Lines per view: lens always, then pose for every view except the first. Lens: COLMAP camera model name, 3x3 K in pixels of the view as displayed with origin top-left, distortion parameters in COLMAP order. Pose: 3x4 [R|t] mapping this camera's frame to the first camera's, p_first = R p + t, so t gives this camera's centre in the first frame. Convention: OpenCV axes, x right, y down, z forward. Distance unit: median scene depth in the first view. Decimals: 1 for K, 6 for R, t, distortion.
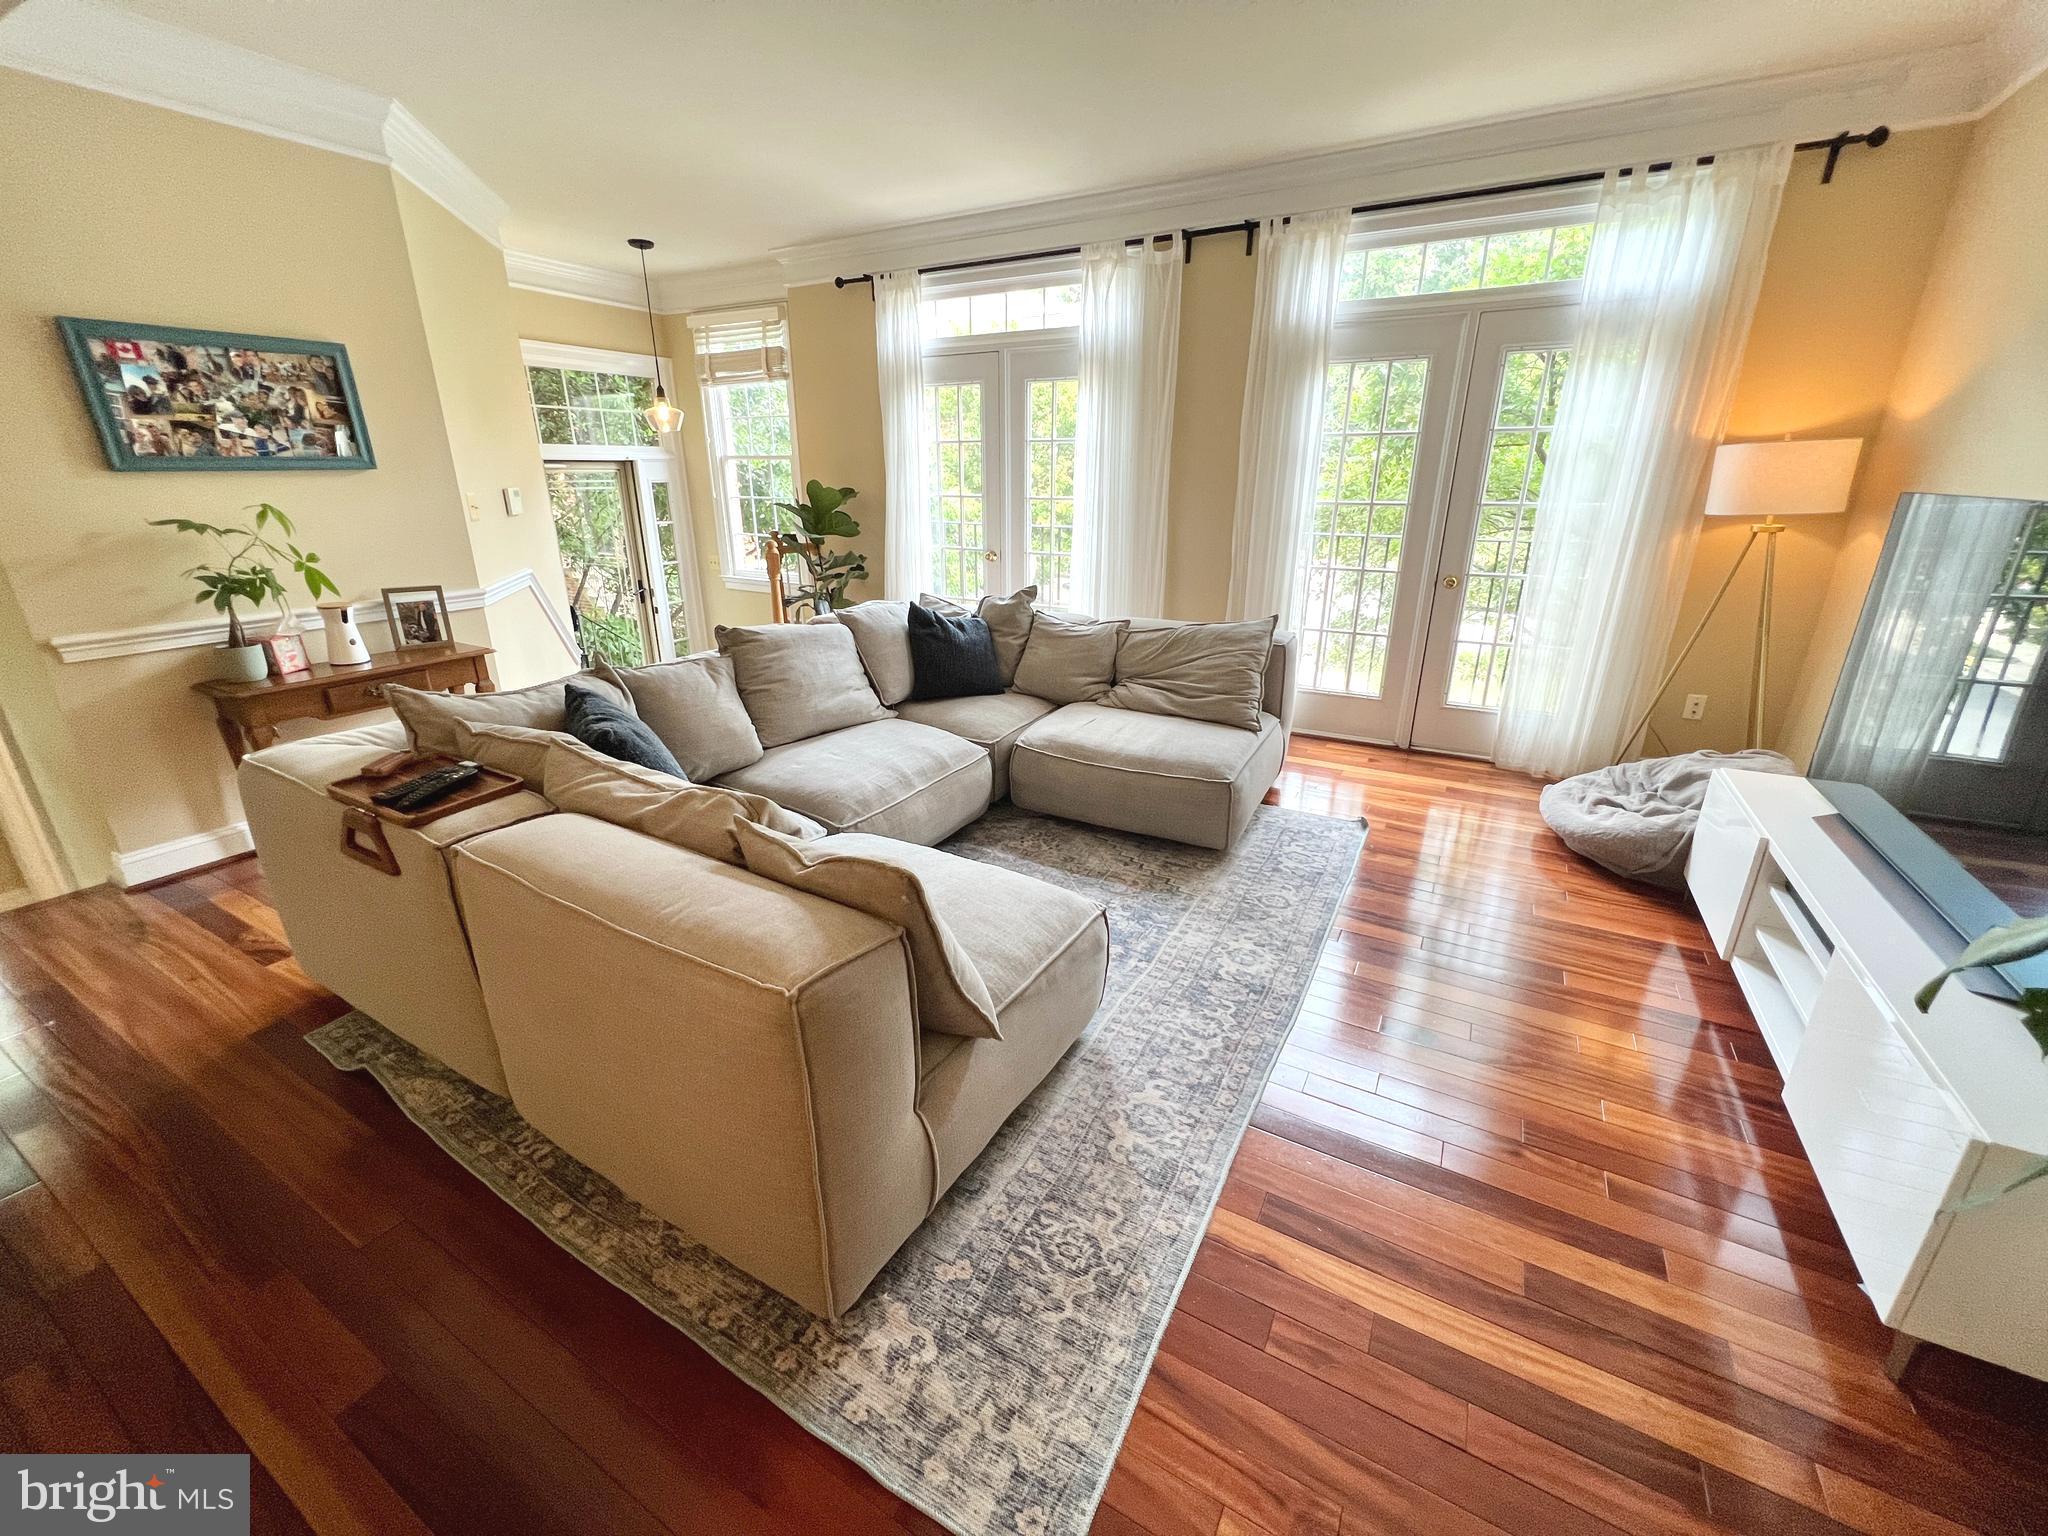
lens RADIAL K [[819.9, 0, 1021.6], [0, 819.9, 755.8], [0, 0, 1]] dist [-0.001885, 0.001089]
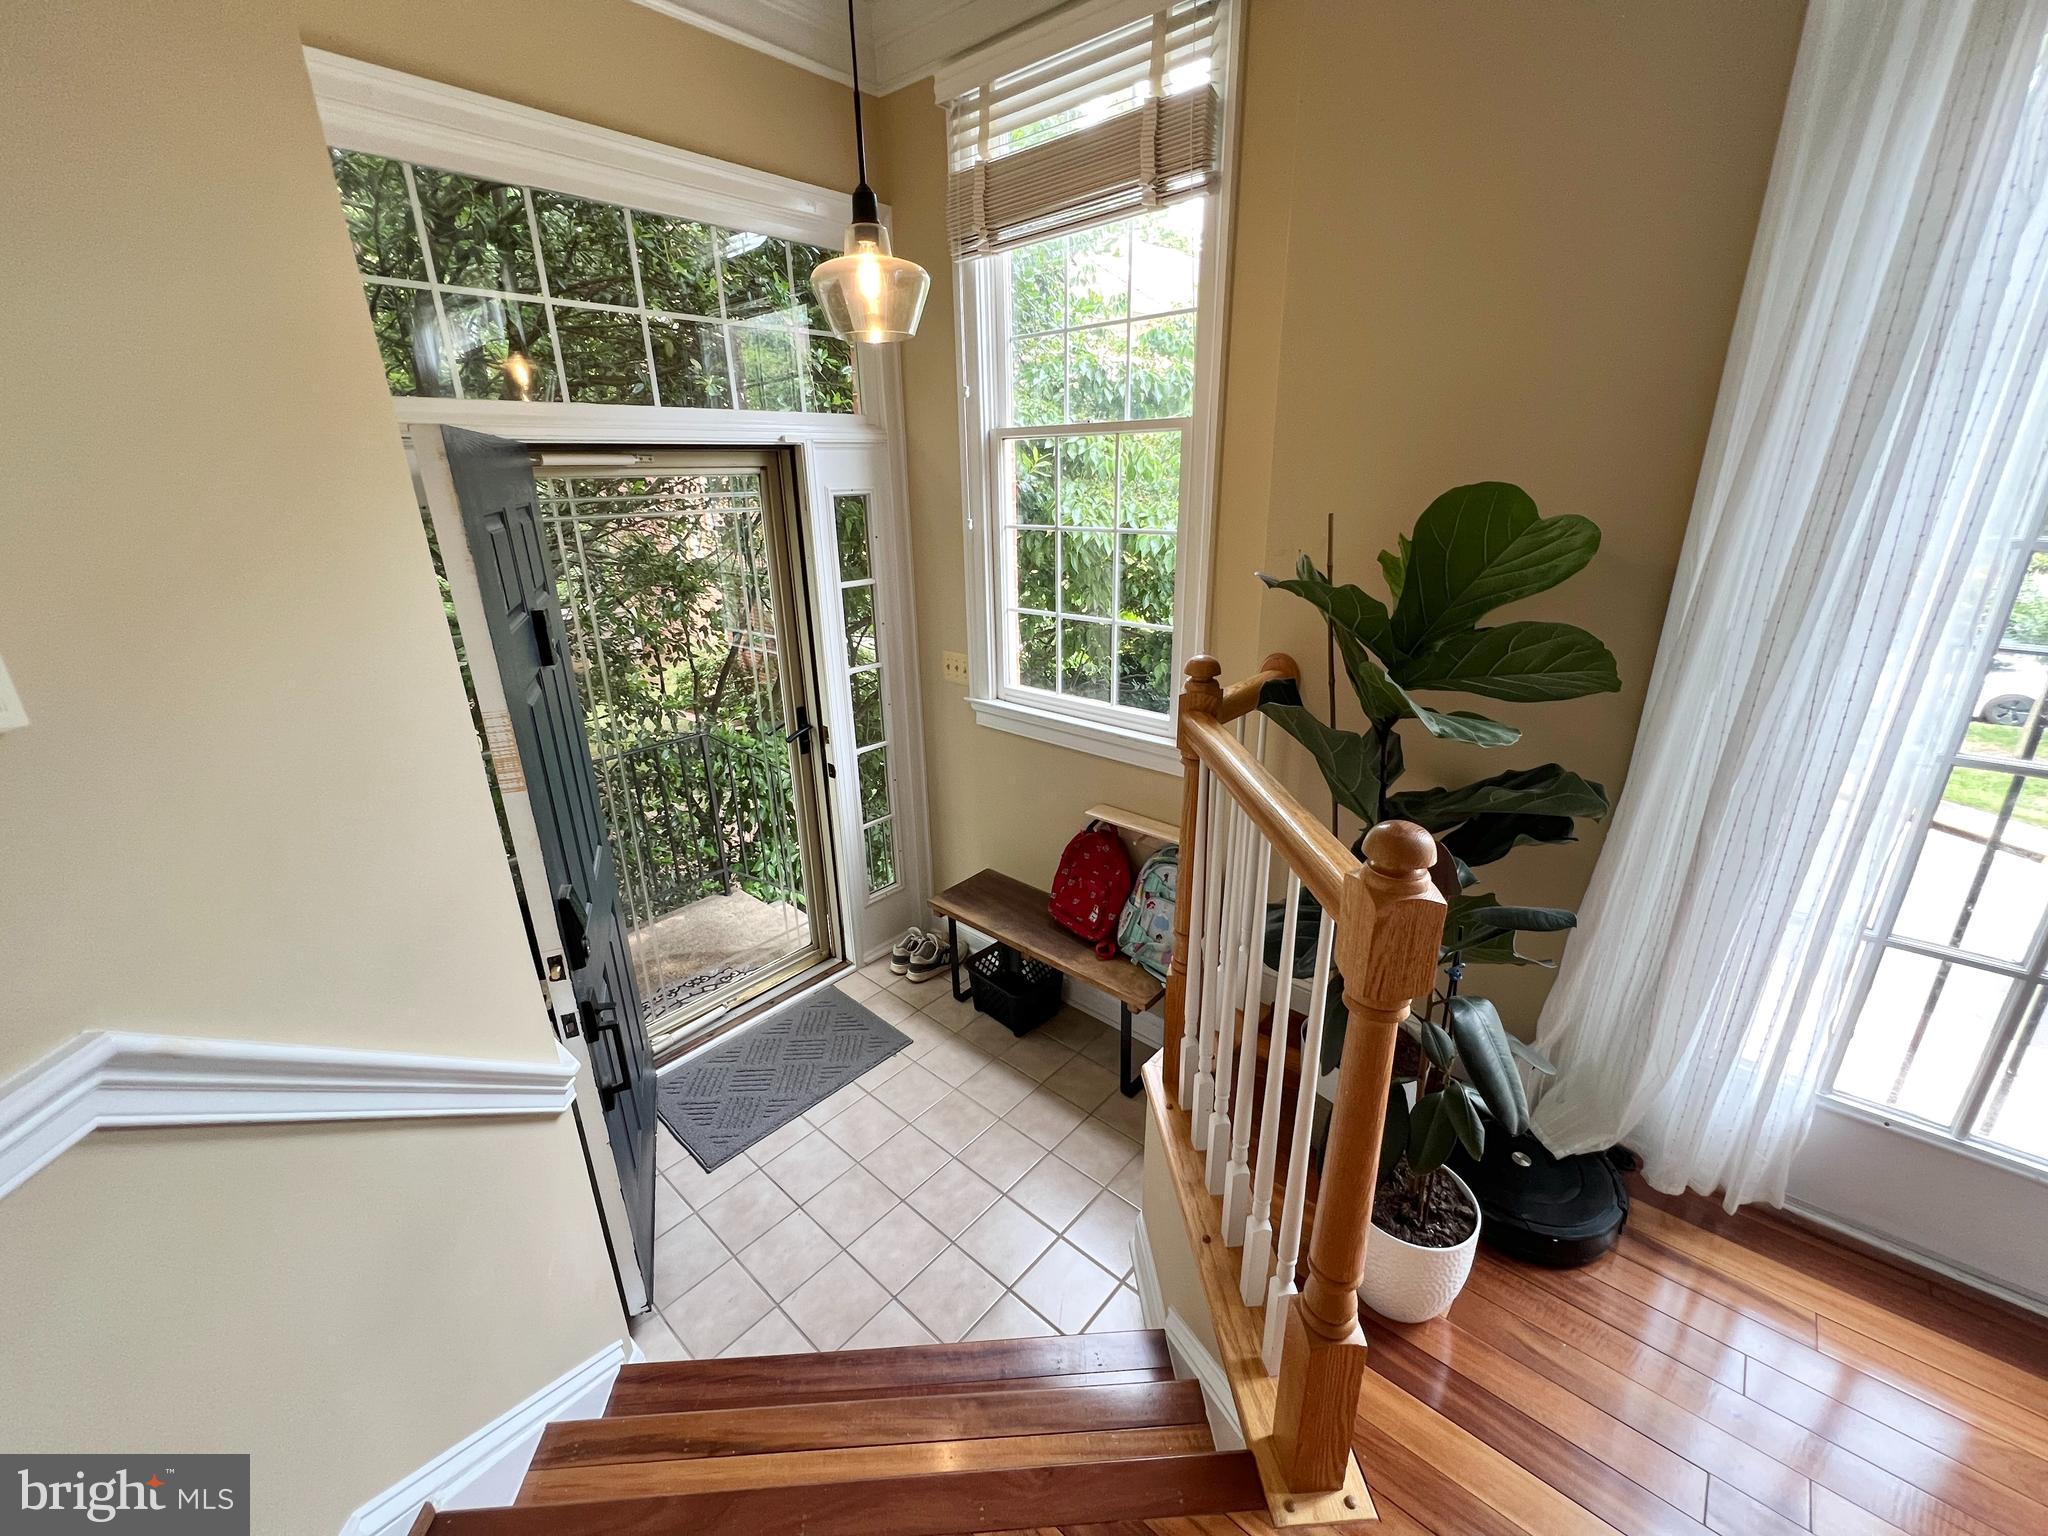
lens RADIAL K [[817.7, 0, 1024.7], [0, 817.7, 768.8], [0, 0, 1]] dist [-0.001443, -0.000033]
pose [[0.979580, 0.054328, -0.193576, -0.282221], [-0.052399, 0.998512, 0.015076, -0.217626], [0.194108, -0.004625, 0.980969, 0.643366]]
